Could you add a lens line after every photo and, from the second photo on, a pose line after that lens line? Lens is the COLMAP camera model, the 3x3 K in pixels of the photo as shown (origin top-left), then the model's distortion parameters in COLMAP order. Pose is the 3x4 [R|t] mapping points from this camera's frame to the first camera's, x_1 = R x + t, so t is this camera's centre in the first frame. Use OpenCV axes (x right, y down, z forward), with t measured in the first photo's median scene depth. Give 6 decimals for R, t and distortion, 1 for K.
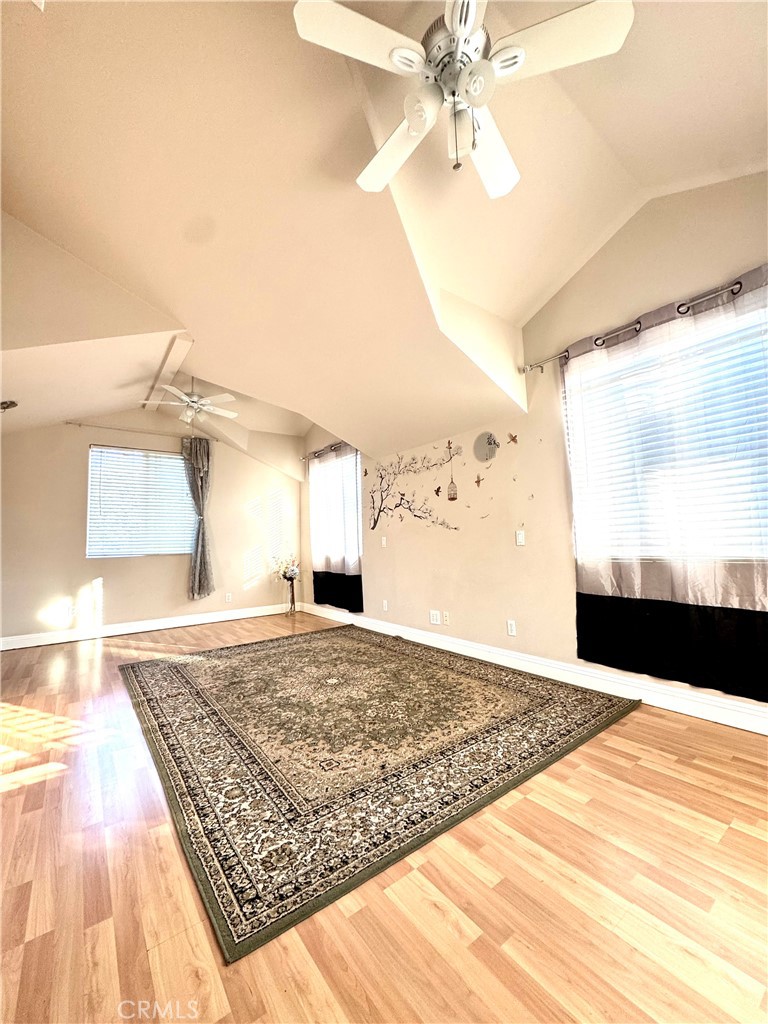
lens RADIAL K [[406.7, 0, 384.0], [0, 406.7, 512.0], [0, 0, 1]] dist [-0.002828, -0.000576]
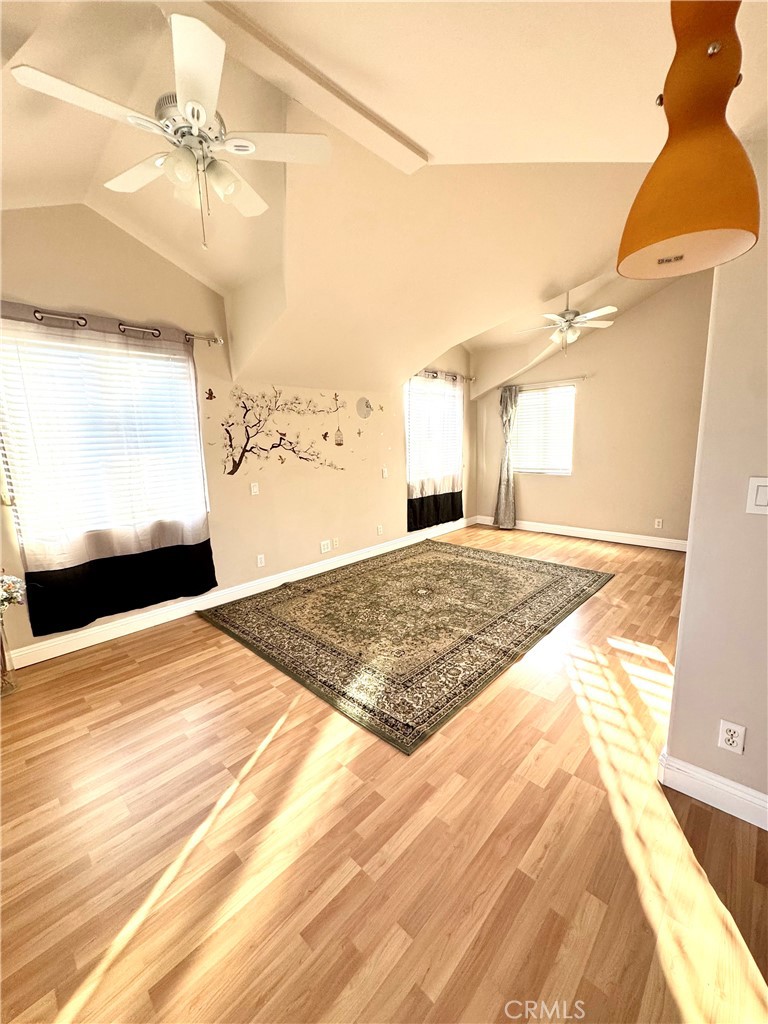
lens RADIAL K [[406.7, 0, 384.0], [0, 406.7, 512.0], [0, 0, 1]] dist [-0.002828, -0.000576]
pose [[-0.155631, -0.141318, 0.977654, -1.246521], [-0.036227, 0.989865, 0.137316, -0.004618], [-0.987151, -0.014047, -0.159173, 1.246630]]
